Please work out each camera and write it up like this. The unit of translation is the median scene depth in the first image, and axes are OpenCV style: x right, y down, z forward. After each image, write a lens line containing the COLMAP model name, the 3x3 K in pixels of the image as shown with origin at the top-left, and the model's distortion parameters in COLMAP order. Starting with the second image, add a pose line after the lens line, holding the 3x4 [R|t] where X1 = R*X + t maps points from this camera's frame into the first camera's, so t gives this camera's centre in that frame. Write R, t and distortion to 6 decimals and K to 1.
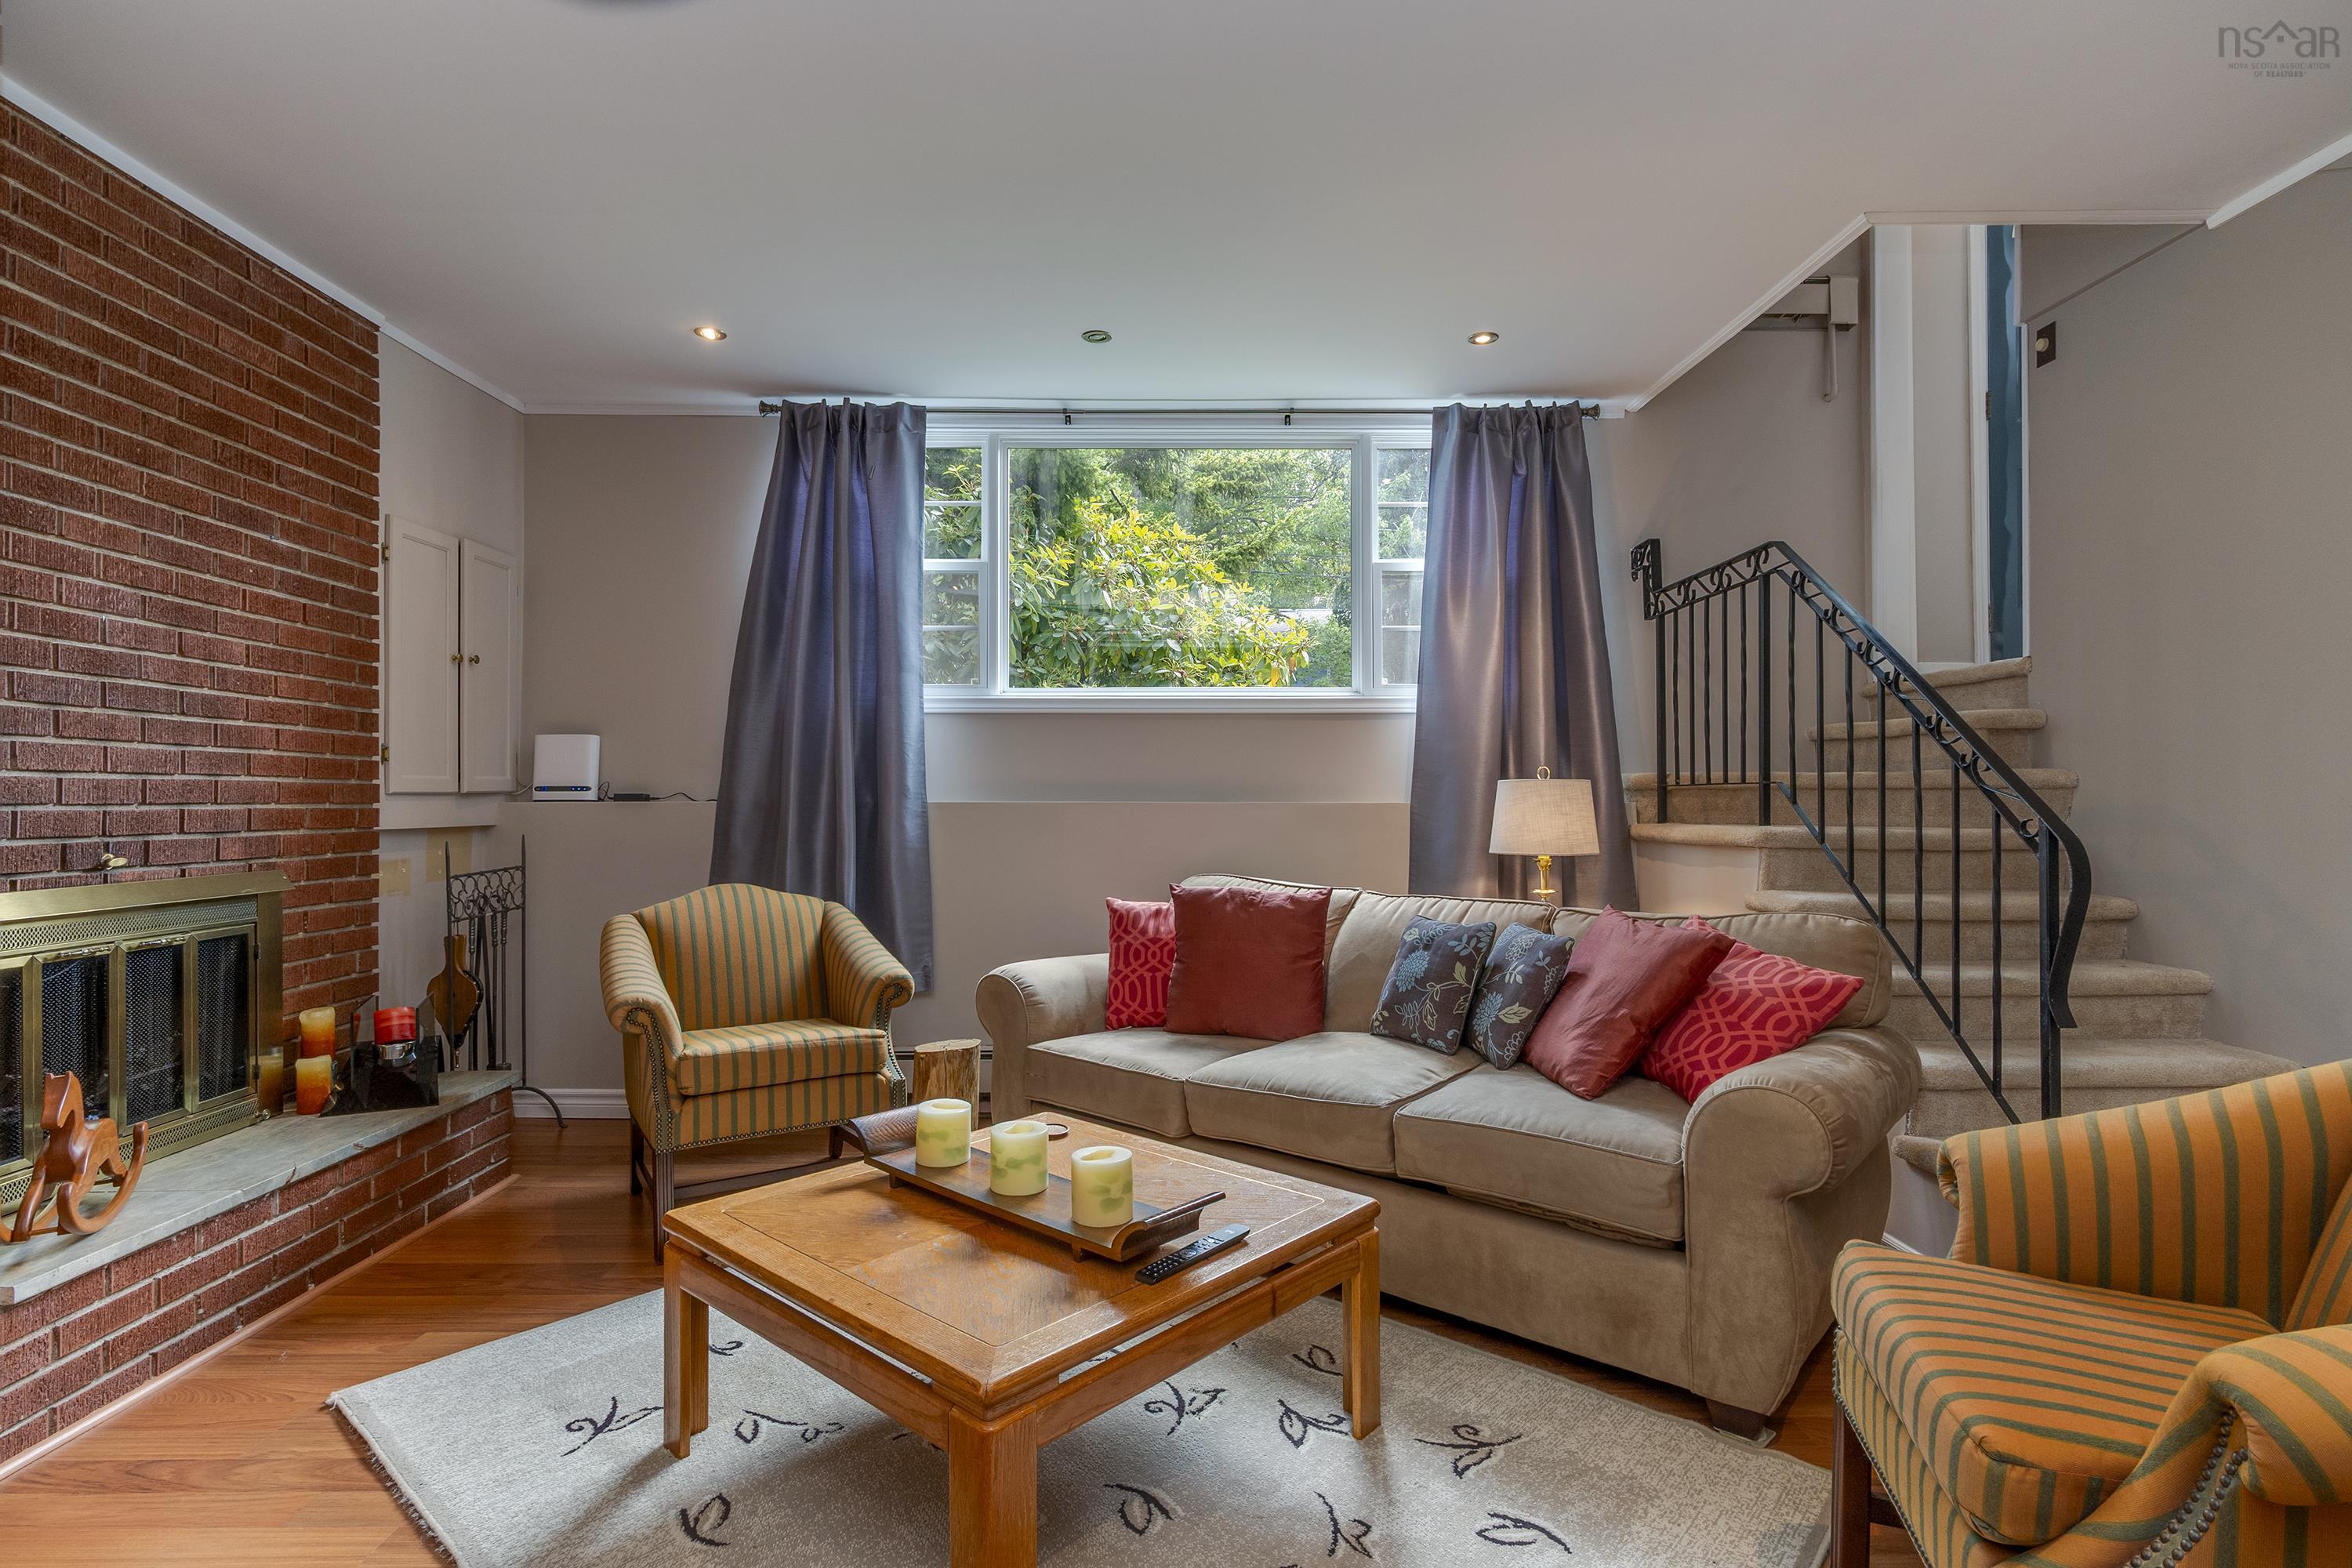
lens RADIAL K [[1137.0, 0, 1170.1], [0, 1137.0, 795.0], [0, 0, 1]] dist [-0.001370, 0.001288]
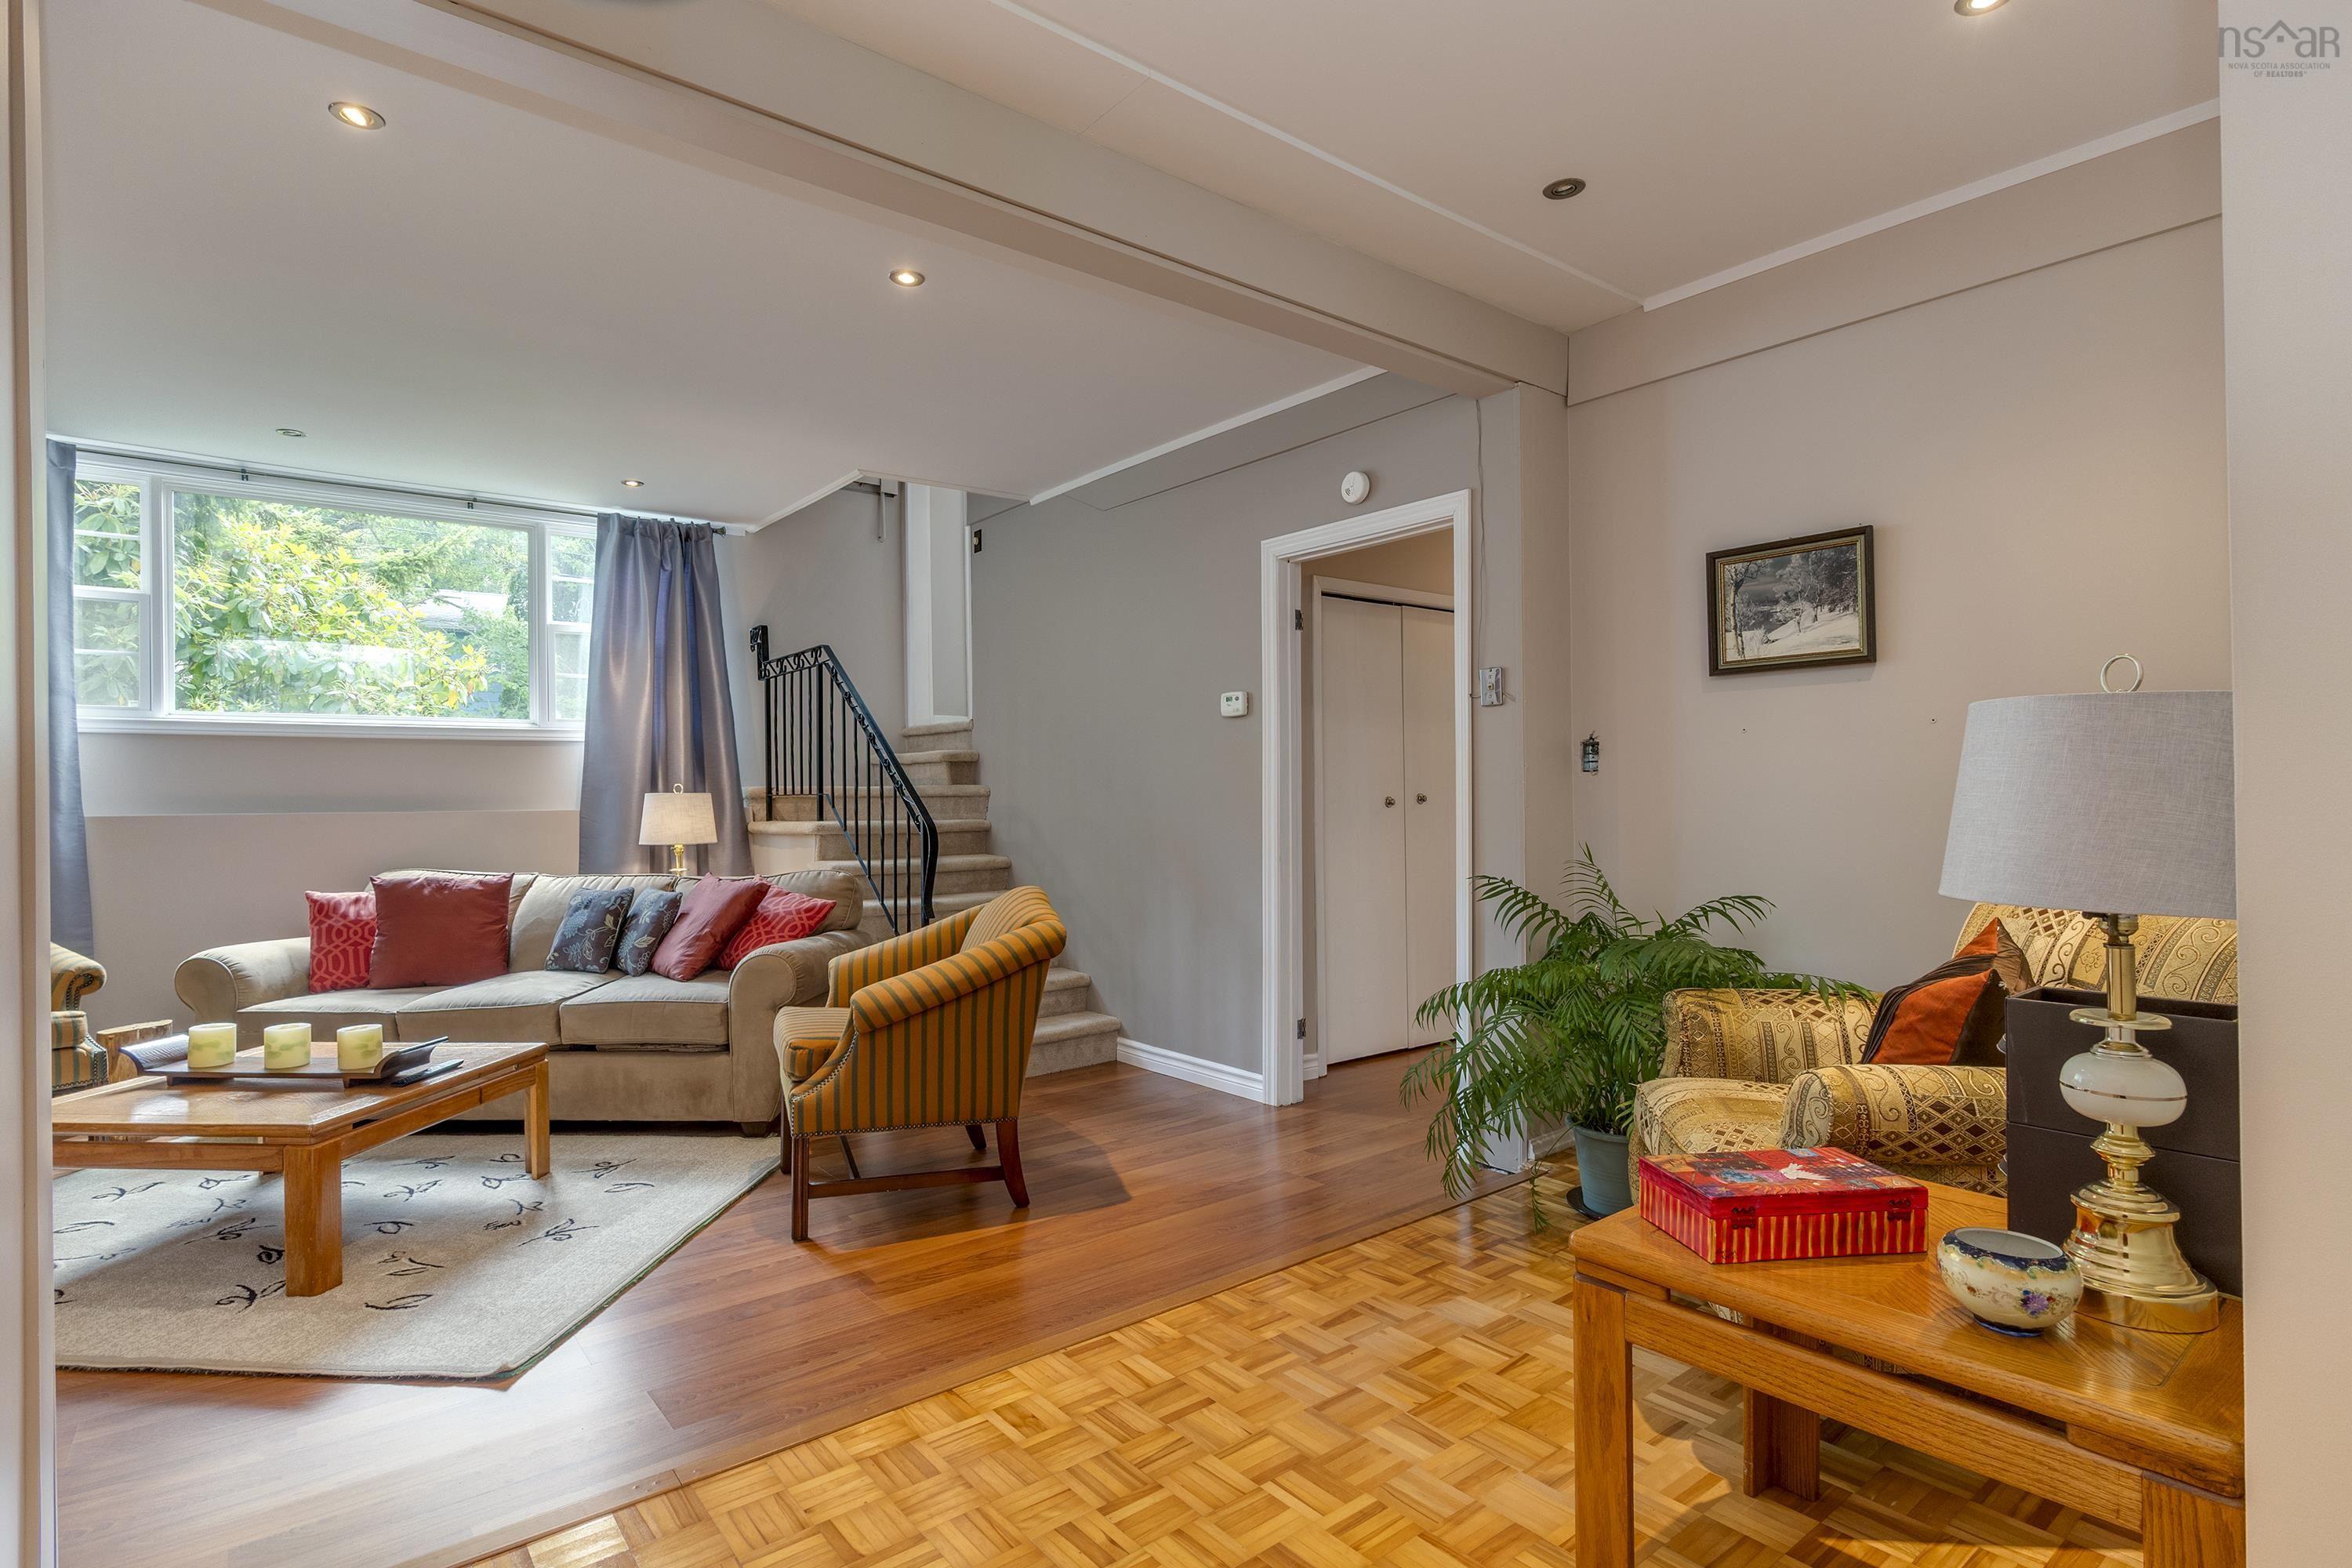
lens RADIAL K [[1188.1, 0, 1184.5], [0, 1188.1, 788.4], [0, 0, 1]] dist [-0.004384, 0.013330]
pose [[0.789981, -0.005304, 0.613108, -0.097766], [0.007338, 0.999973, -0.000804, -0.014359], [-0.613088, 0.005134, 0.789998, -0.635290]]
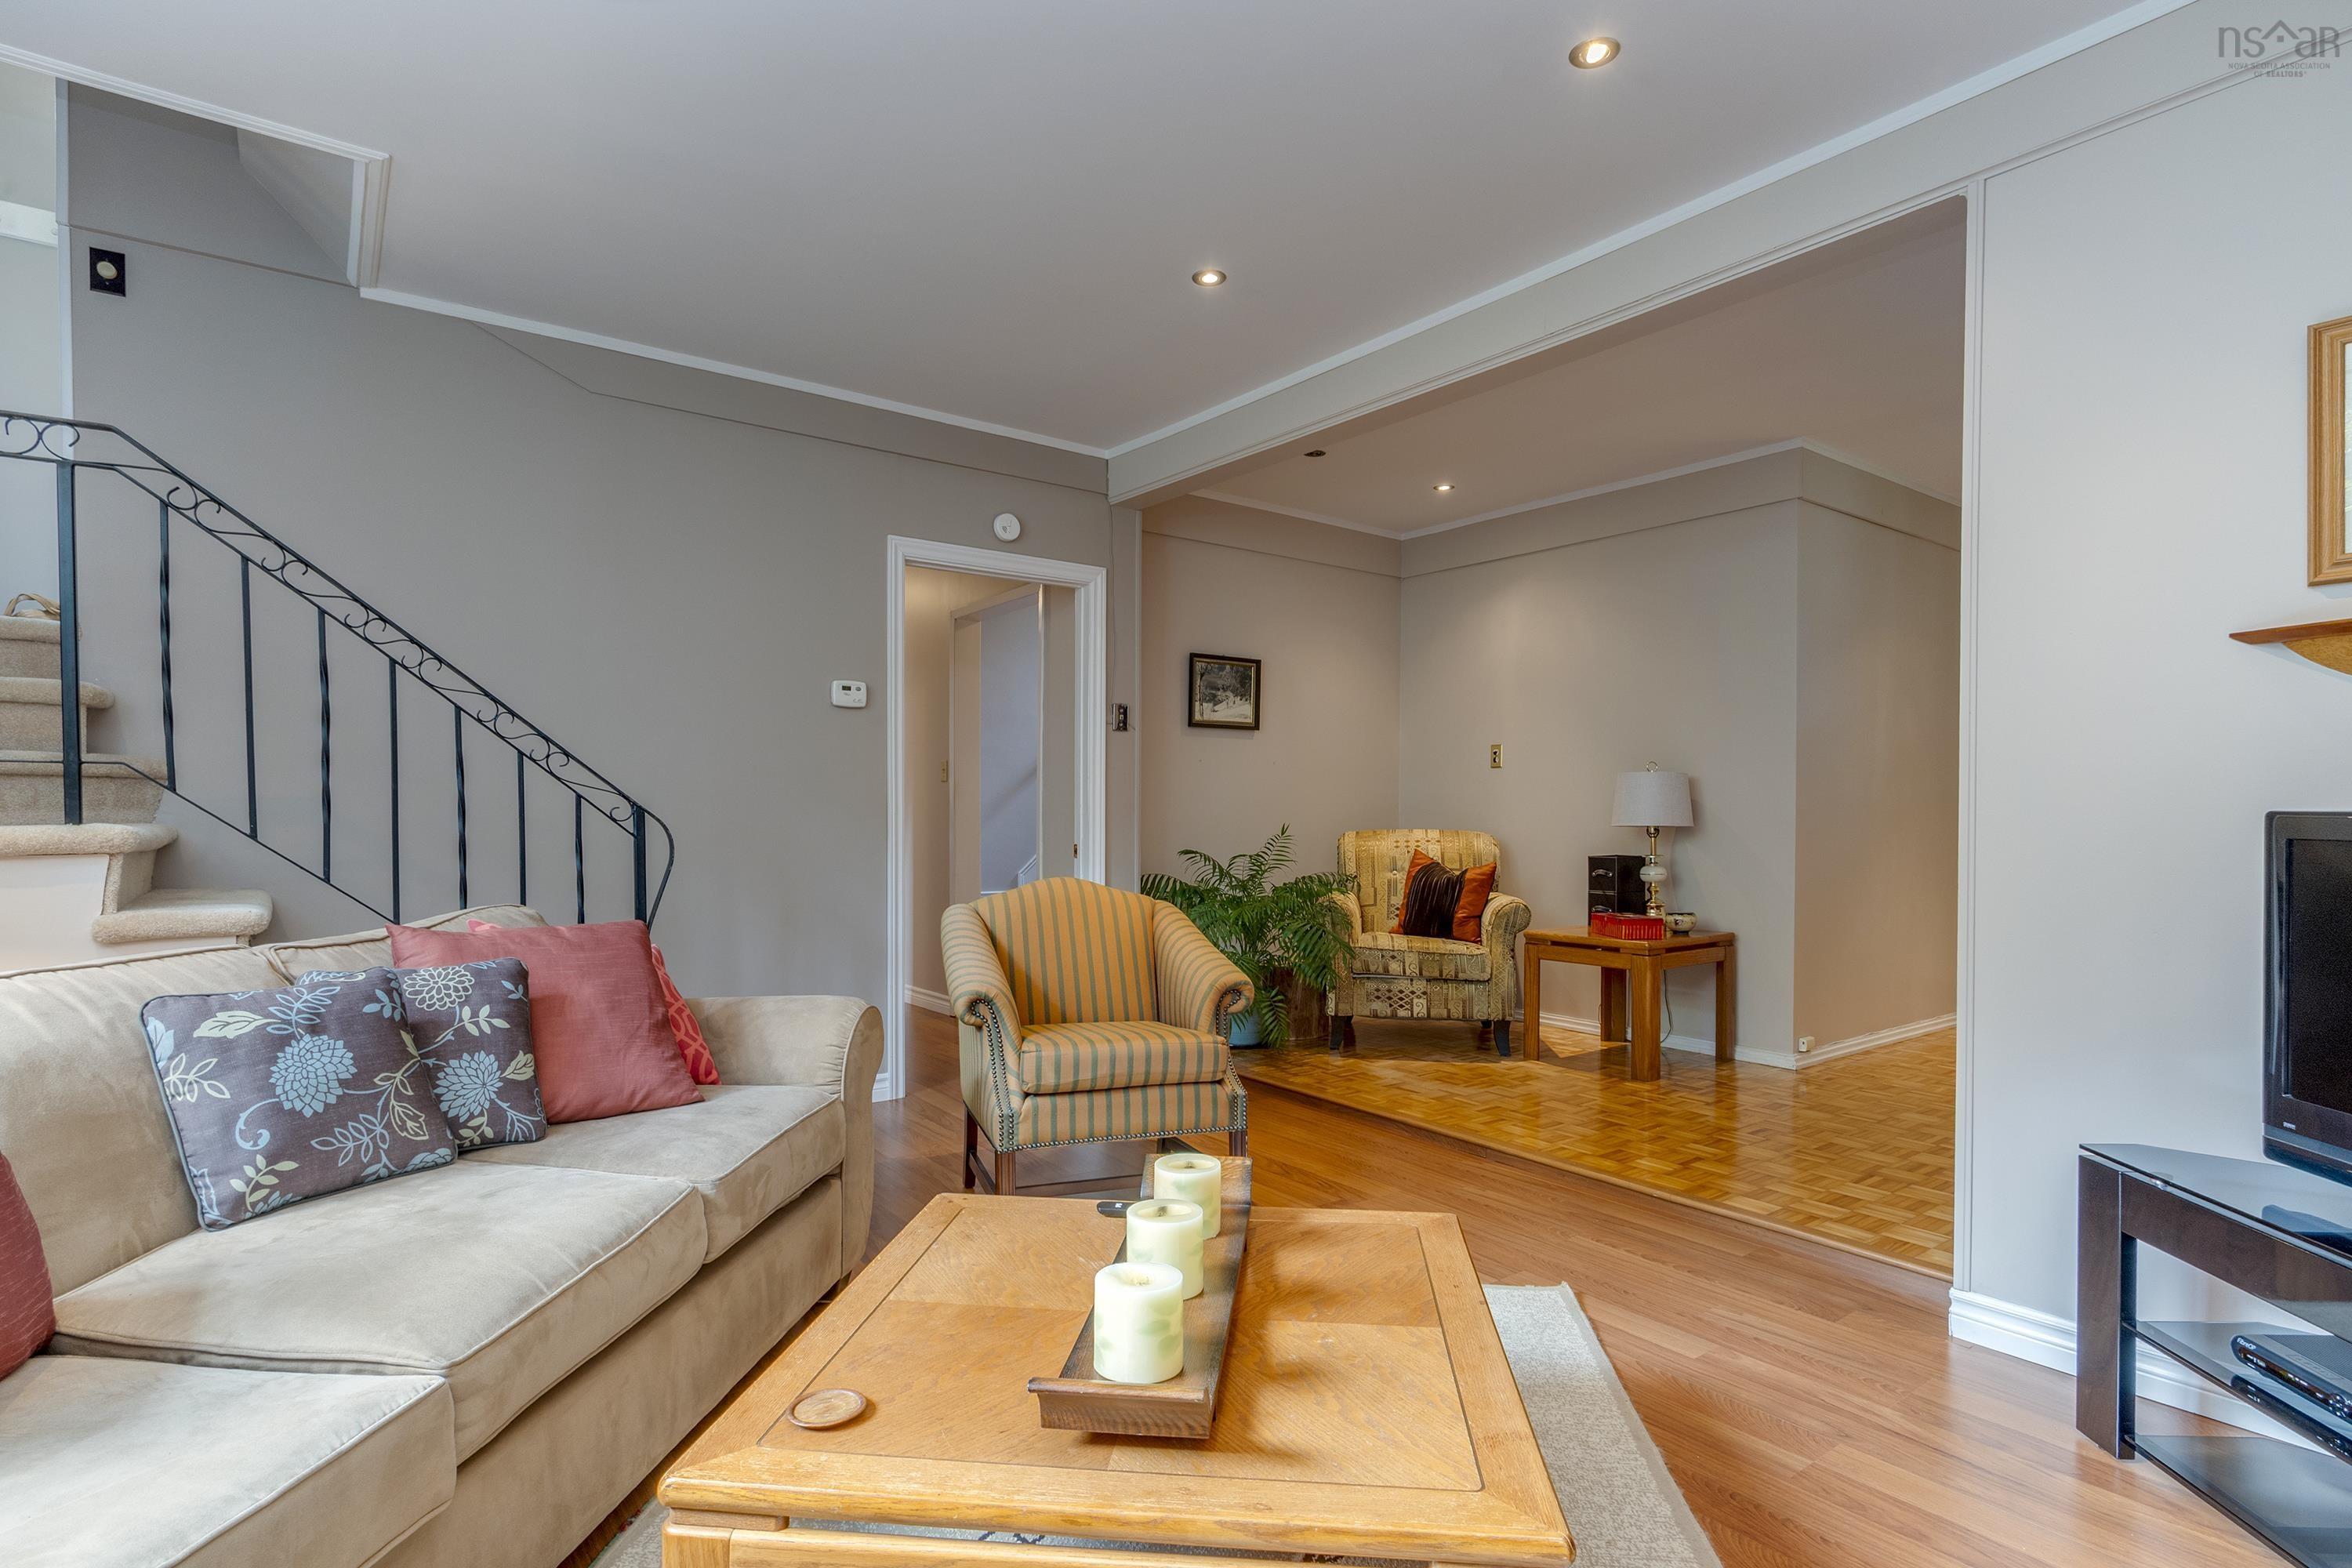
lens RADIAL K [[1188.1, 0, 1184.5], [0, 1188.1, 788.4], [0, 0, 1]] dist [-0.004384, 0.013330]
pose [[-0.590066, 0.011359, 0.807275, -0.470560], [-0.008929, 0.999748, -0.020594, 0.013931], [-0.807305, -0.019360, -0.589816, 0.888248]]
